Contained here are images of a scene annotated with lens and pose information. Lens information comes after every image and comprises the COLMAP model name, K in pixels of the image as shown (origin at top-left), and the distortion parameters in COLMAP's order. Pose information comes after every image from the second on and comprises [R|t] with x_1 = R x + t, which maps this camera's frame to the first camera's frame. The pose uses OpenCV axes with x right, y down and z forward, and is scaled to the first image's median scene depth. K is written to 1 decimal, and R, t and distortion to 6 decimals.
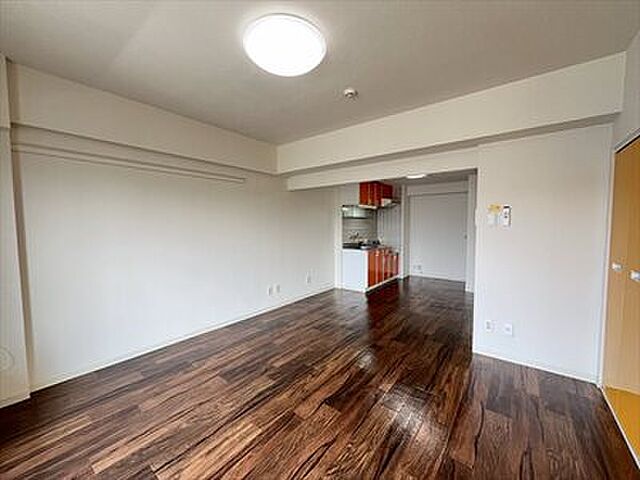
lens RADIAL K [[257.9, 0, 320.0], [0, 257.9, 240.0], [0, 0, 1]] dist [-0.001413, -0.000314]
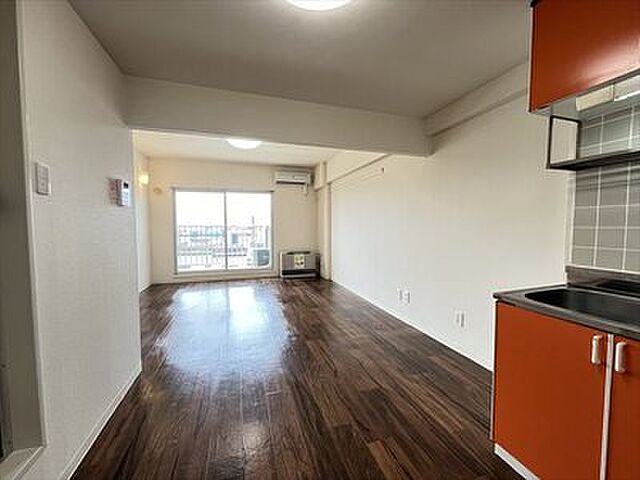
lens RADIAL K [[257.9, 0, 320.0], [0, 257.9, 240.0], [0, 0, 1]] dist [-0.001413, -0.000314]
pose [[-0.561453, 0.058663, -0.825427, 0.847971], [-0.040788, 0.994310, 0.098409, -0.013032], [0.826503, 0.088920, -0.555866, 1.202630]]
